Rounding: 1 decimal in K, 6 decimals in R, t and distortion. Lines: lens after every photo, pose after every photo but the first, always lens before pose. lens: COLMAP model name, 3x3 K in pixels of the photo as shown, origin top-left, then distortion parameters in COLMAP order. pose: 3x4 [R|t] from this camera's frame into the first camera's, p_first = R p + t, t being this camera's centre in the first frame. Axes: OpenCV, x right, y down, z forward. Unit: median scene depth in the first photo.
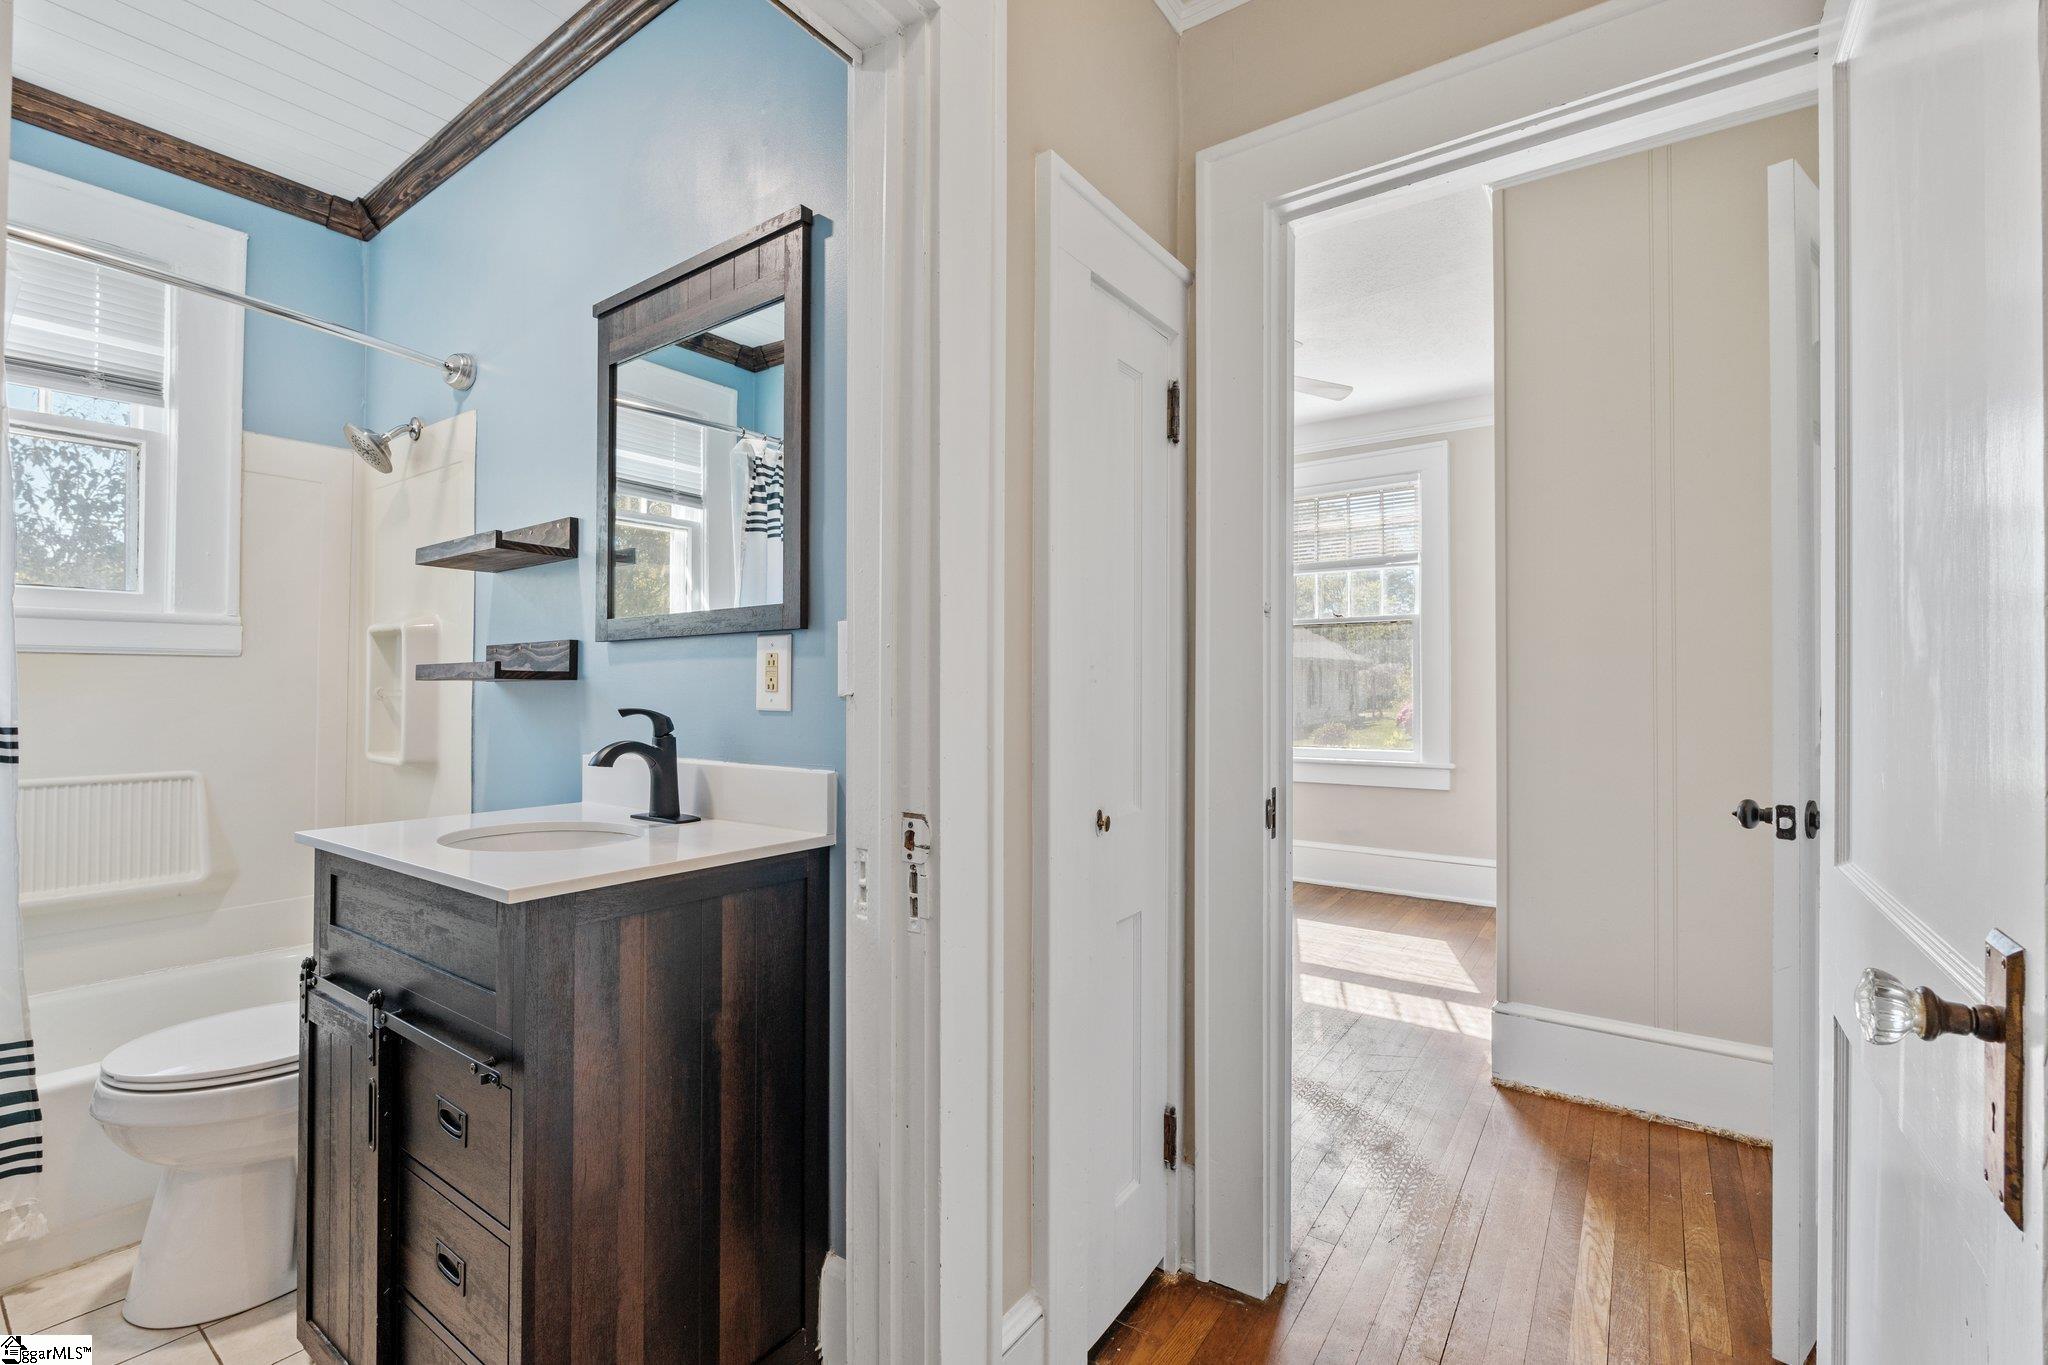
lens RADIAL K [[892.8, 0, 1022.7], [0, 892.8, 675.5], [0, 0, 1]] dist [-0.004047, -0.000348]
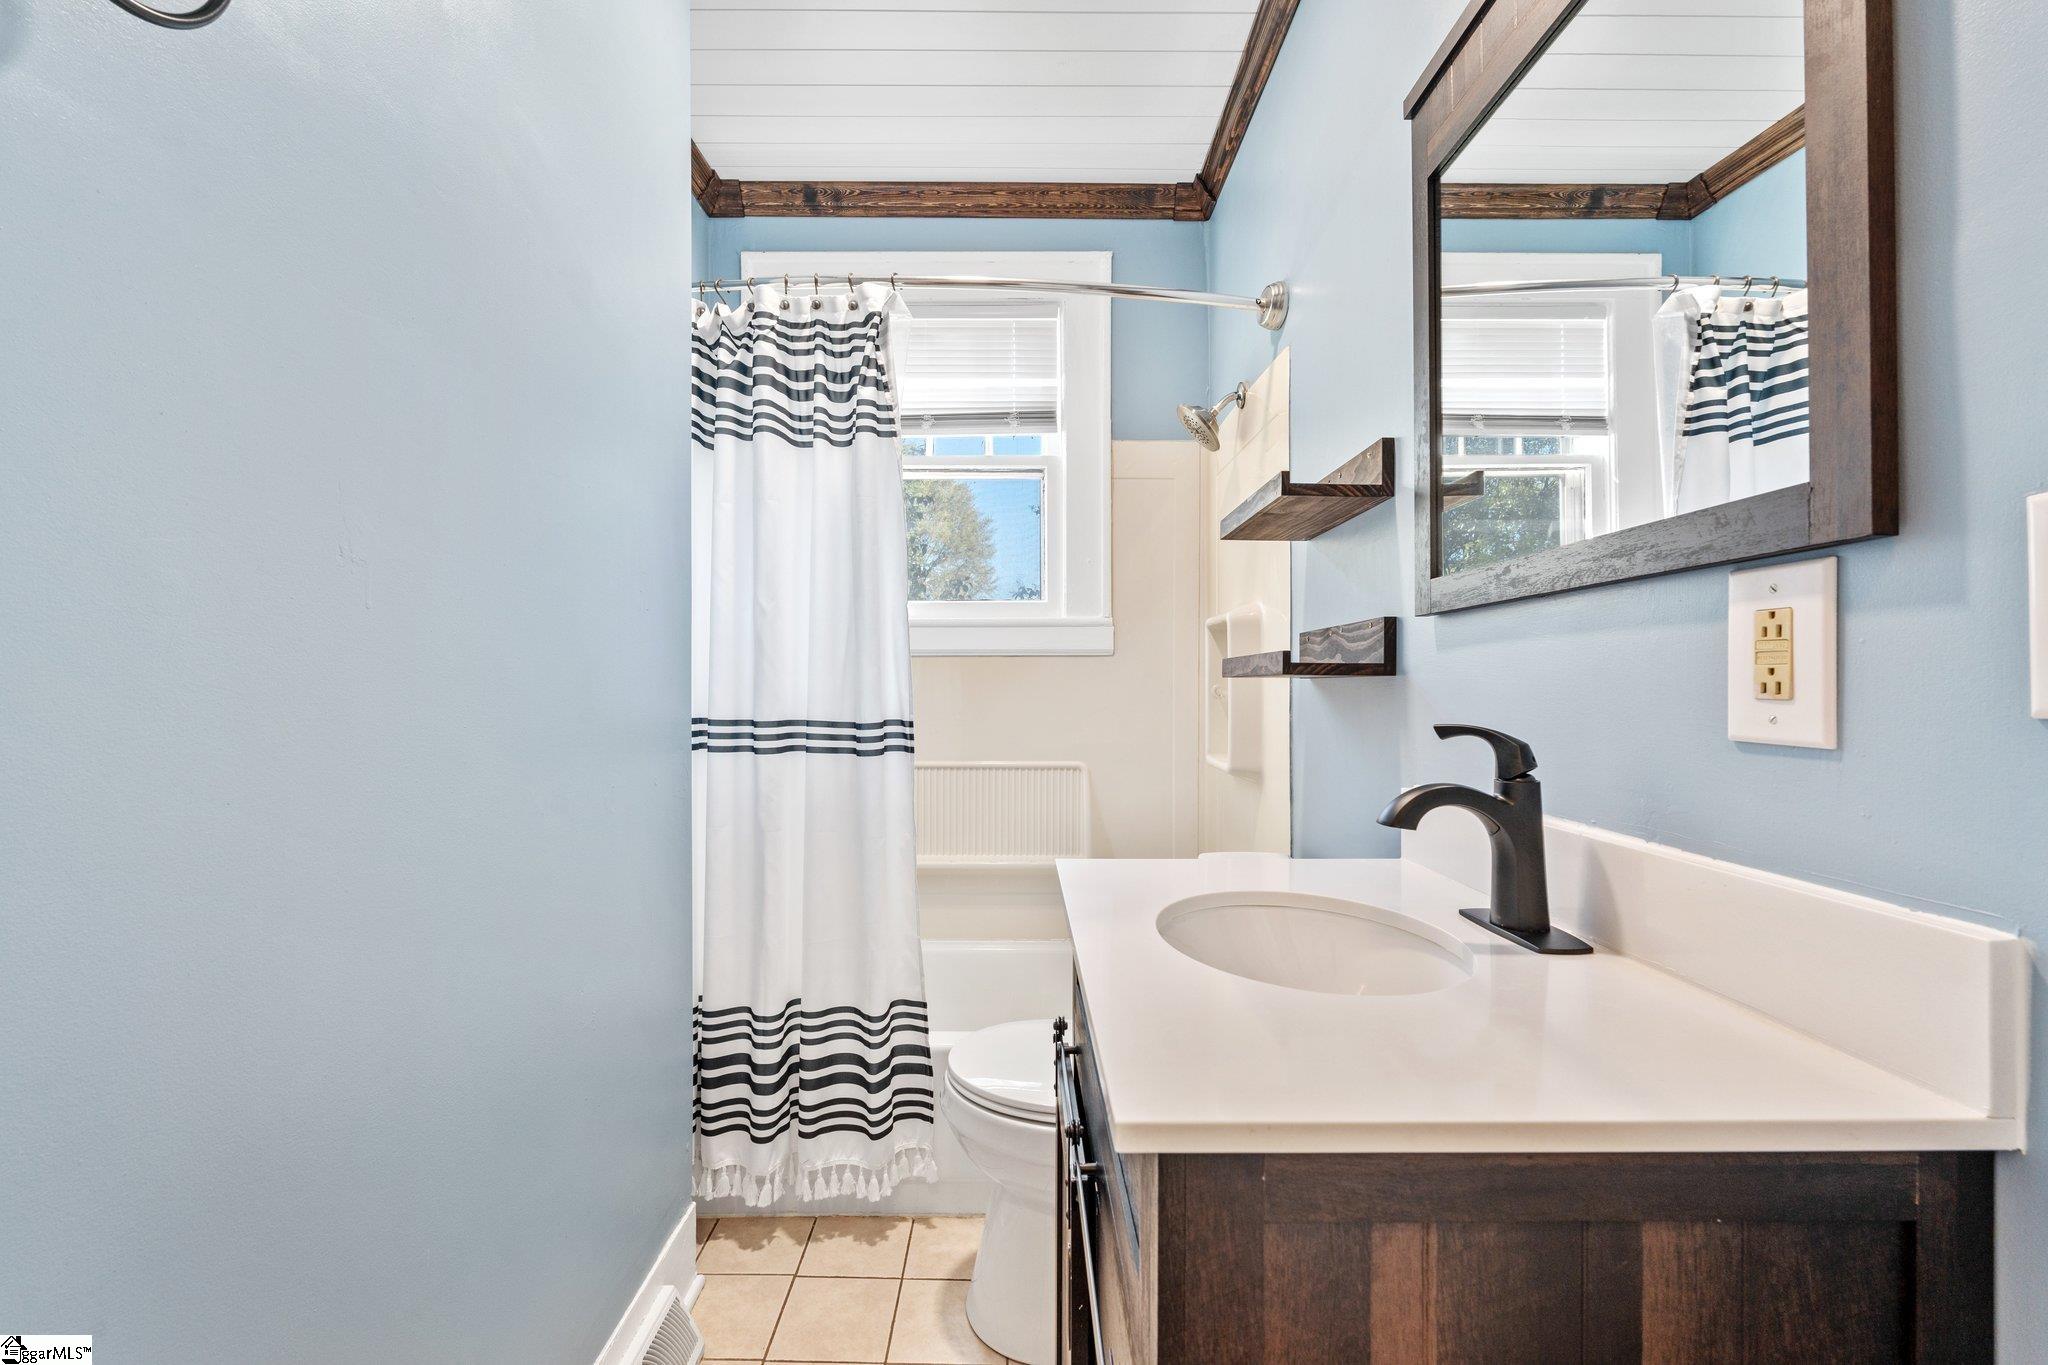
lens RADIAL K [[892.8, 0, 1017.3], [0, 892.8, 670.3], [0, 0, 1]] dist [-0.004047, -0.000348]
pose [[0.590440, -0.010401, -0.807015, -0.113063], [0.008134, 0.999943, -0.006937, 0.003043], [0.807041, -0.002469, 0.590491, 0.342672]]
